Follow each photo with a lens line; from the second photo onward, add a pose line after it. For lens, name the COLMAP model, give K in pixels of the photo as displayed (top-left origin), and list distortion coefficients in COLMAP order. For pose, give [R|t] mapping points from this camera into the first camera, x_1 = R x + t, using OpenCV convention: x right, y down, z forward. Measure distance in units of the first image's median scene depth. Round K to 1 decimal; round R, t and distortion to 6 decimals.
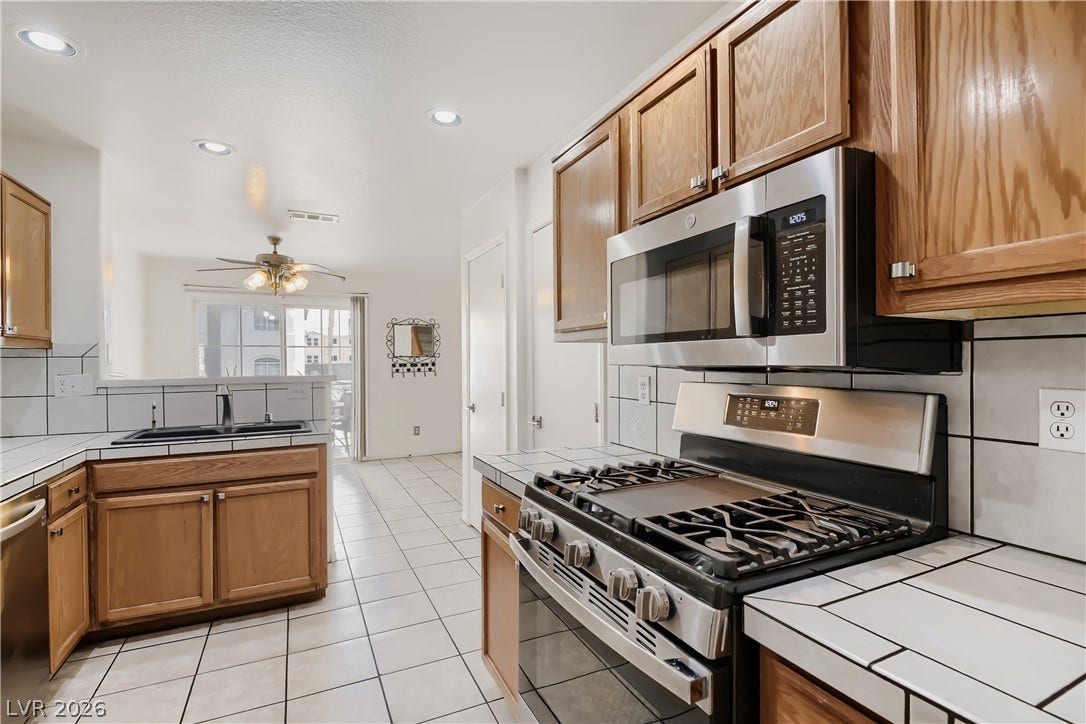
lens RADIAL K [[500.4, 0, 545.4], [0, 500.4, 362.2], [0, 0, 1]] dist [0.021776, -0.003873]
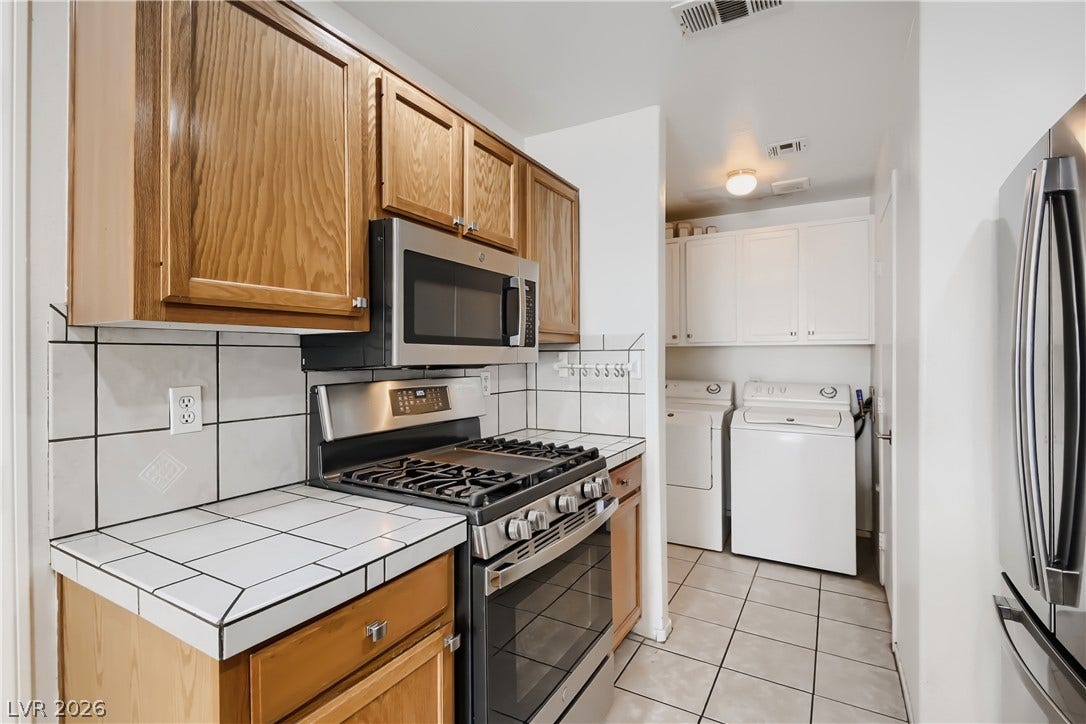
lens RADIAL K [[500.4, 0, 545.6], [0, 500.4, 361.1], [0, 0, 1]] dist [0.021776, -0.003873]
pose [[-0.545621, 0.008090, 0.837993, -0.211182], [0.009367, 0.999950, -0.003555, 0.001468], [-0.837980, 0.005910, -0.545670, 0.362154]]
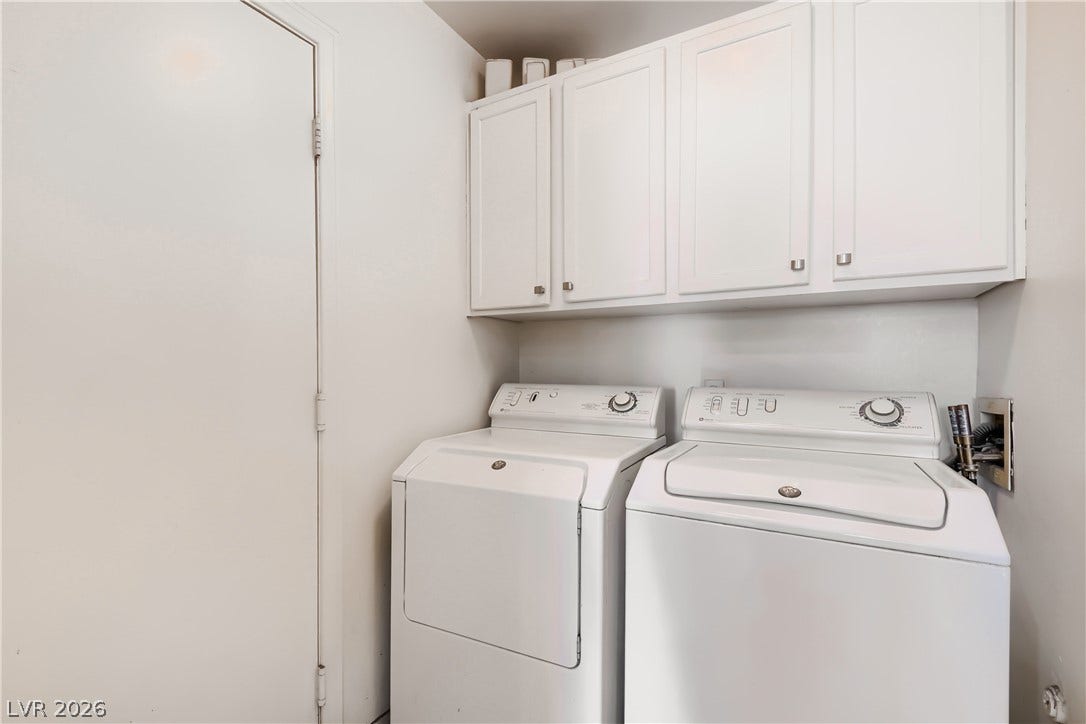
lens RADIAL K [[500.4, 0, 539.4], [0, 500.4, 372.1], [0, 0, 1]] dist [0.021776, -0.003873]
pose [[-0.540607, 0.013390, 0.841169, -0.137797], [0.003468, 0.999900, -0.013688, 0.009295], [-0.841268, -0.004482, -0.540599, 0.240626]]
